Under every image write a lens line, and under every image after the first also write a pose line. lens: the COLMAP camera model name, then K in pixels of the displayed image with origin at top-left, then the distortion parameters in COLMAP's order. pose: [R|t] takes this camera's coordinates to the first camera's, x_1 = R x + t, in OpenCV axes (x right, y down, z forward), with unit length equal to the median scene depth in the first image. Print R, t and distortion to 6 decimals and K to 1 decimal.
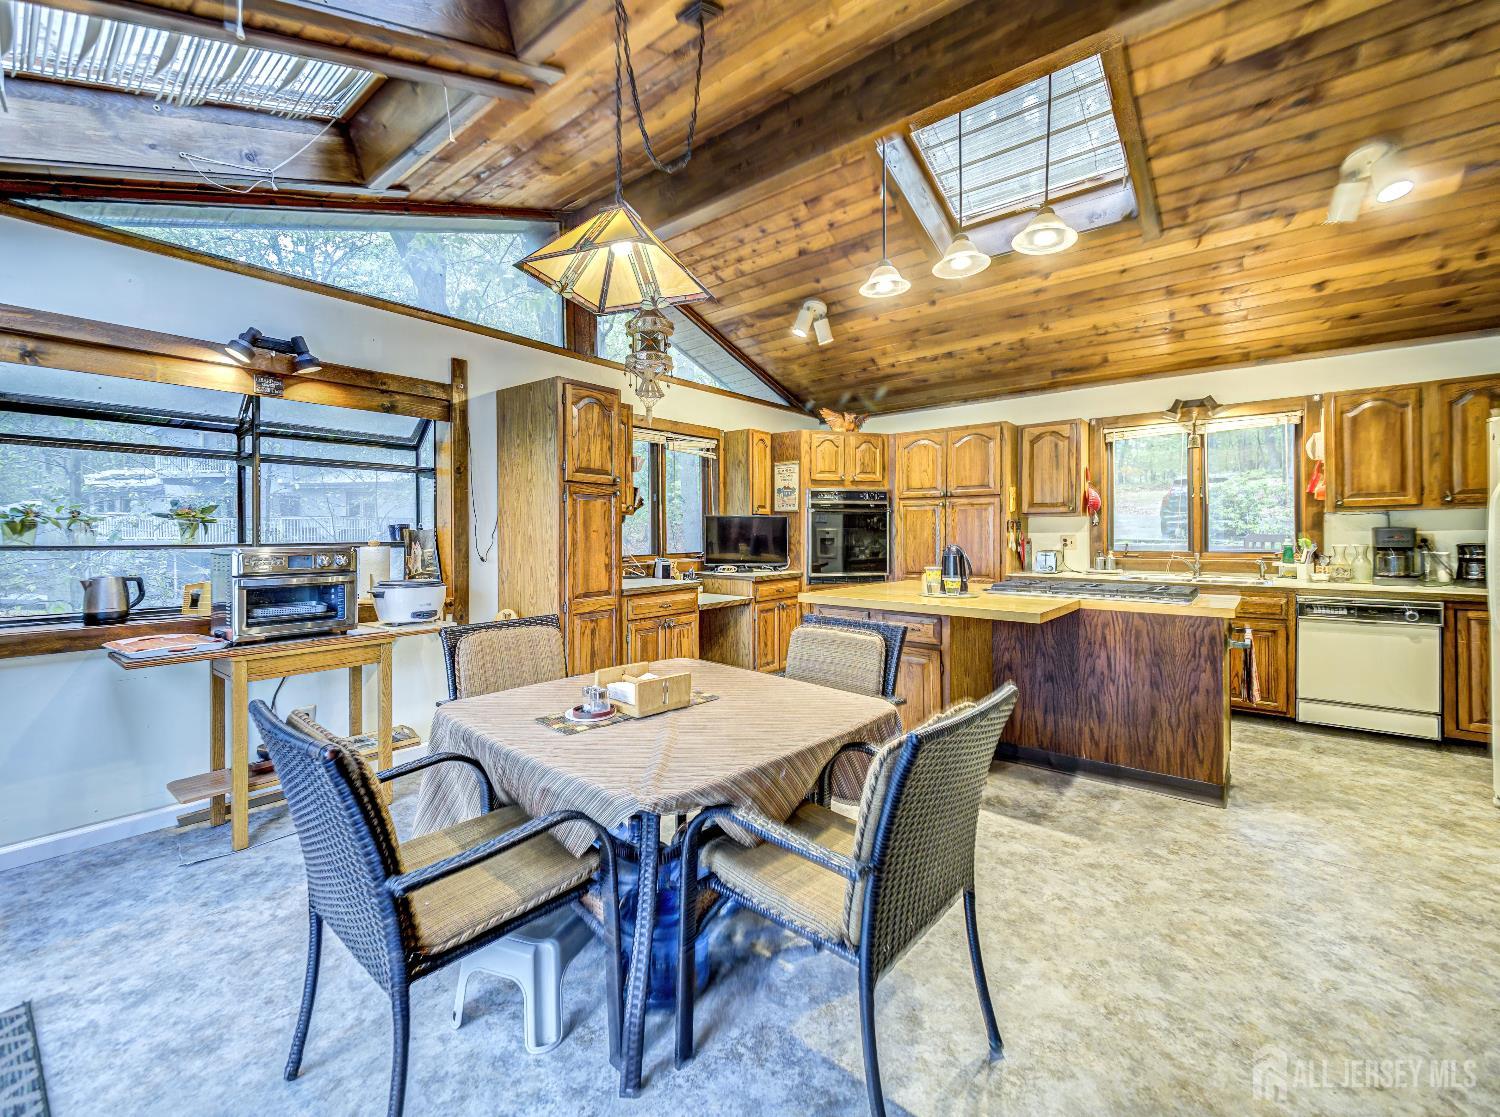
lens RADIAL K [[641.2, 0, 724.9], [0, 641.2, 541.2], [0, 0, 1]] dist [0.038696, -0.021814]
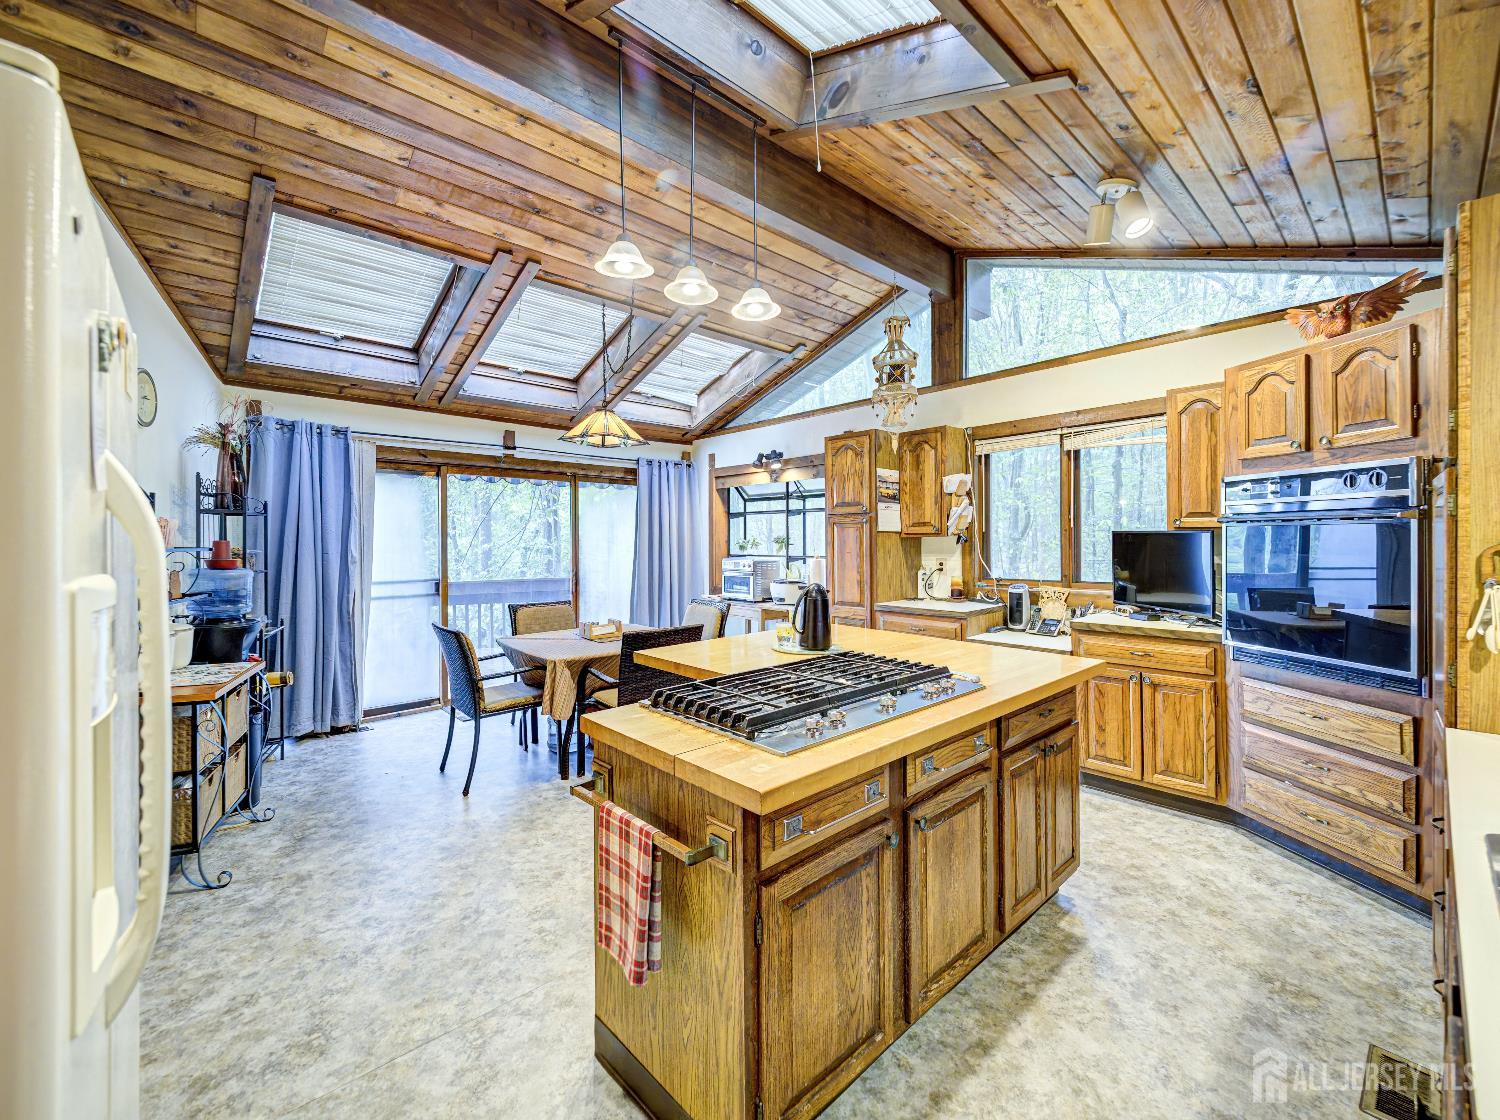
lens RADIAL K [[641.2, 0, 724.9], [0, 641.2, 542.7], [0, 0, 1]] dist [0.038696, -0.021814]
pose [[-0.165190, 0.017362, -0.986109, 0.814365], [0.006690, 0.999842, 0.016483, -0.044636], [0.986239, -0.003874, -0.165280, 0.745285]]
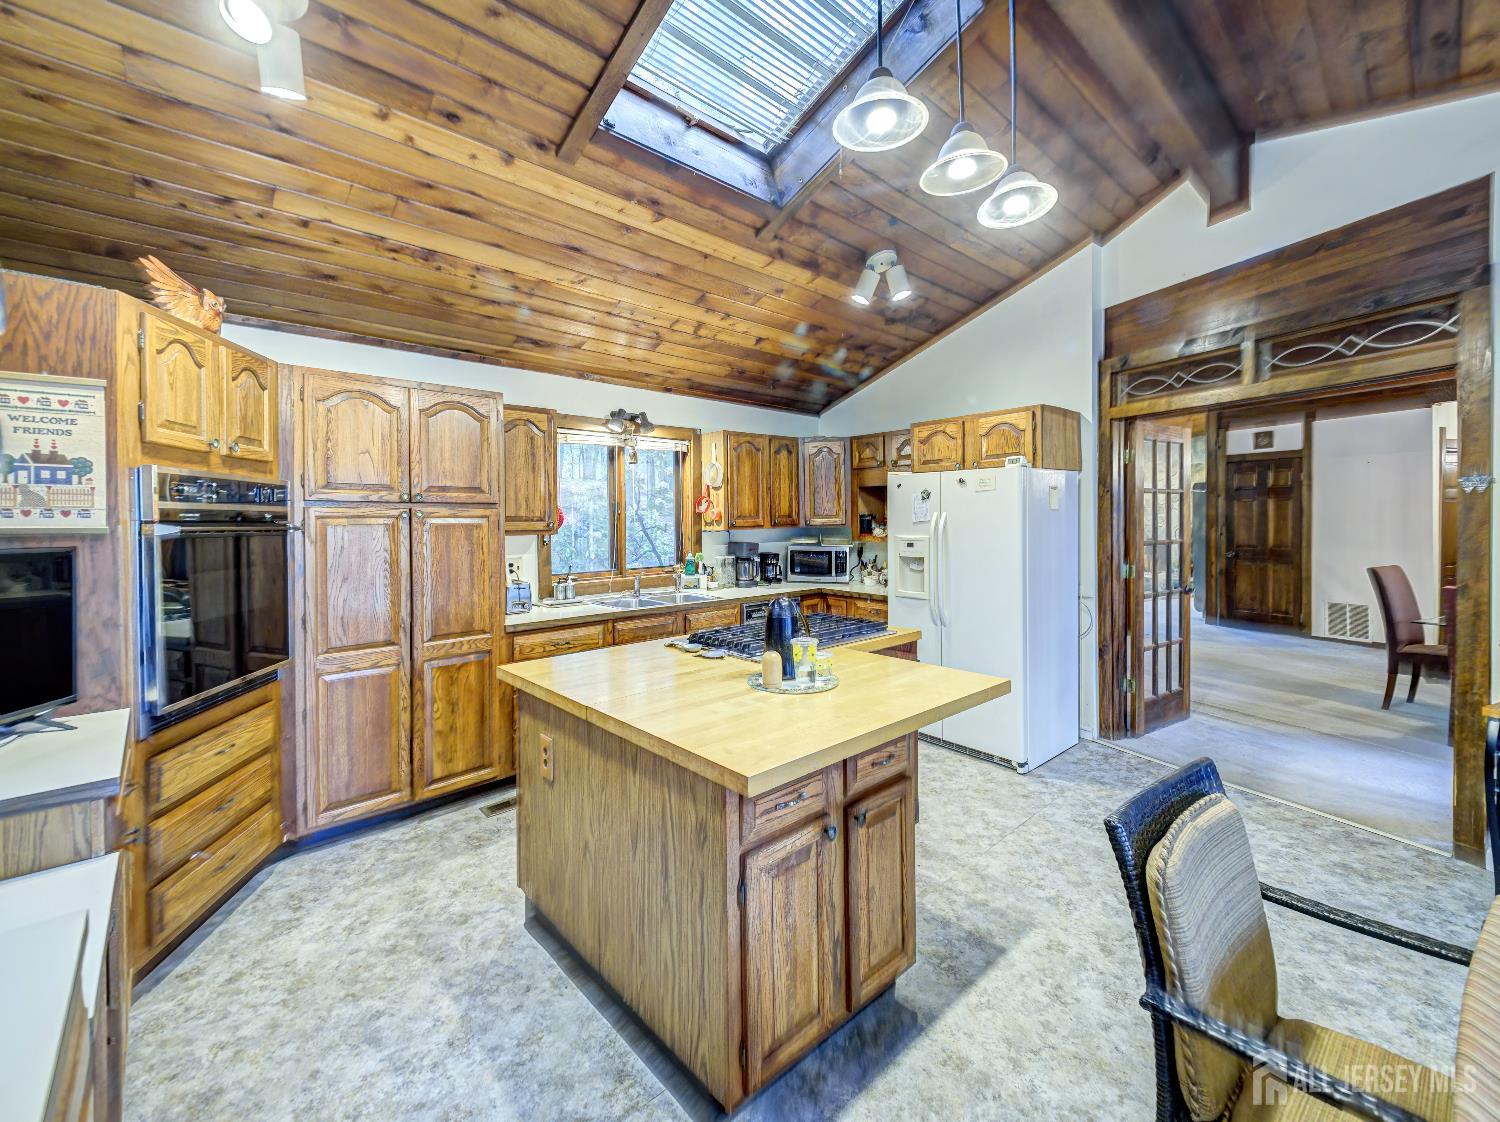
lens RADIAL K [[631.5, 0, 739.0], [0, 631.5, 532.2], [0, 0, 1]] dist [0.008139, -0.020874]
pose [[0.144707, -0.014969, 0.989361, -0.176586], [0.020435, 0.999718, 0.012137, -0.048193], [-0.989264, 0.018461, 0.144972, 0.689645]]
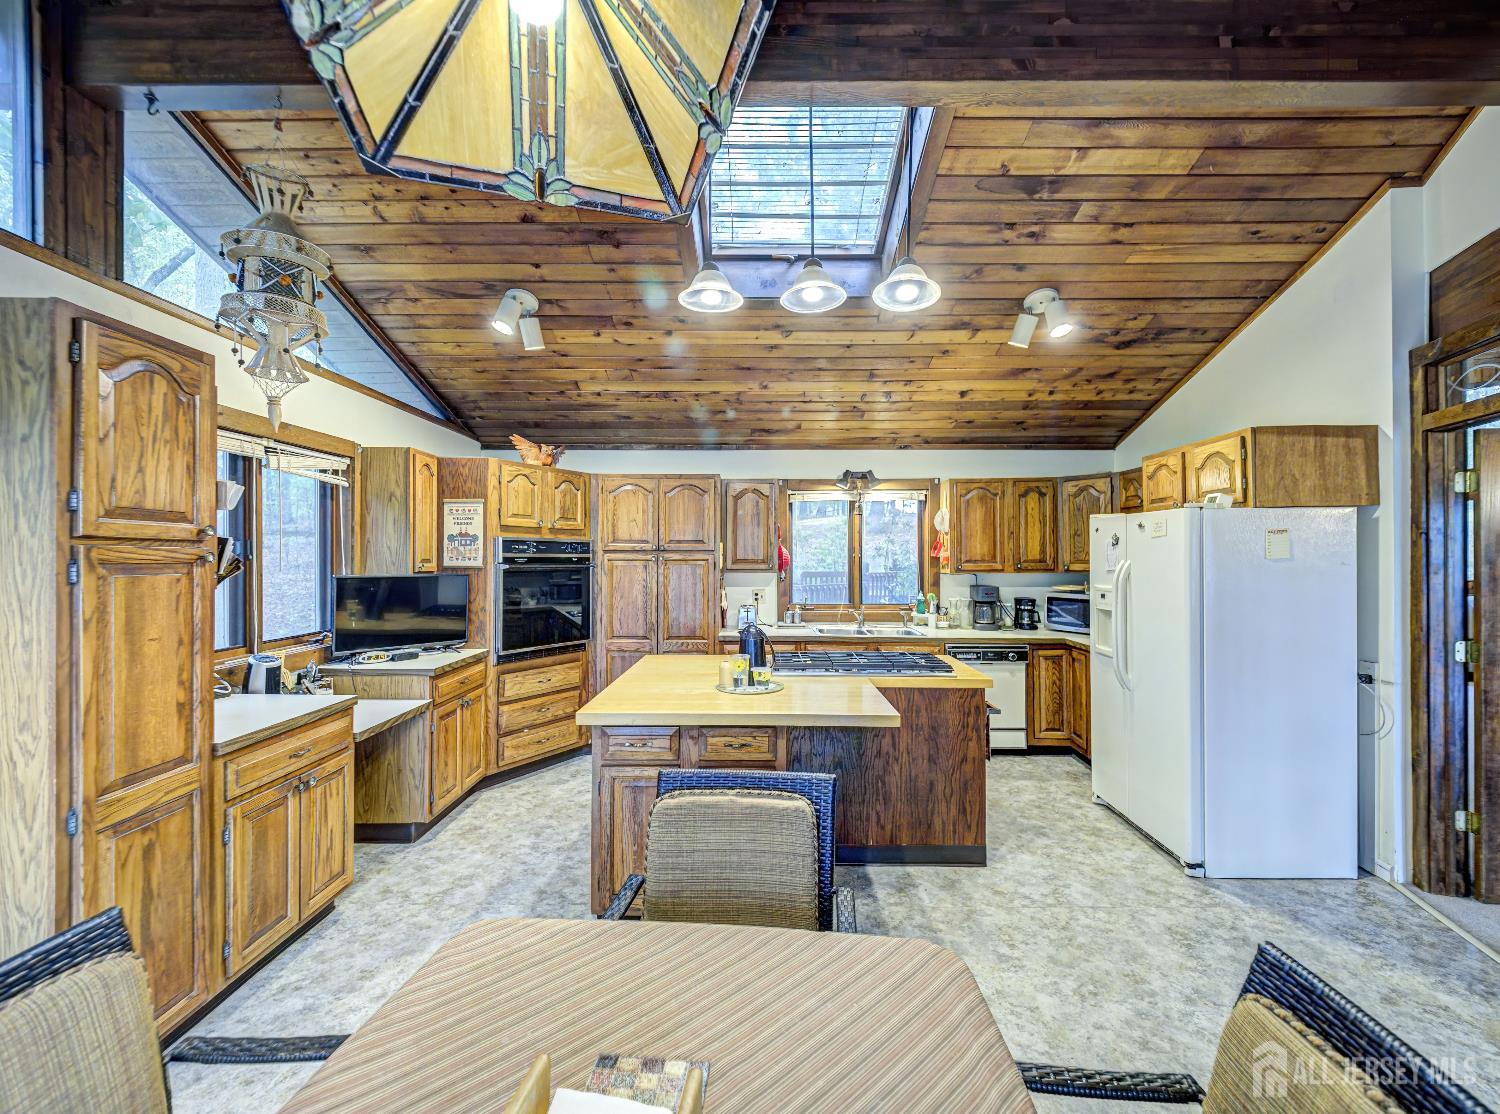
lens RADIAL K [[626.9, 0, 750.0], [0, 626.9, 557.0], [0, 0, 1]] dist [0.028592, -0.020212]
pose [[0.768432, 0.006410, 0.639899, -0.125171], [0.001696, 0.999926, -0.012053, -0.054468], [-0.639929, 0.010347, 0.768364, 0.271200]]
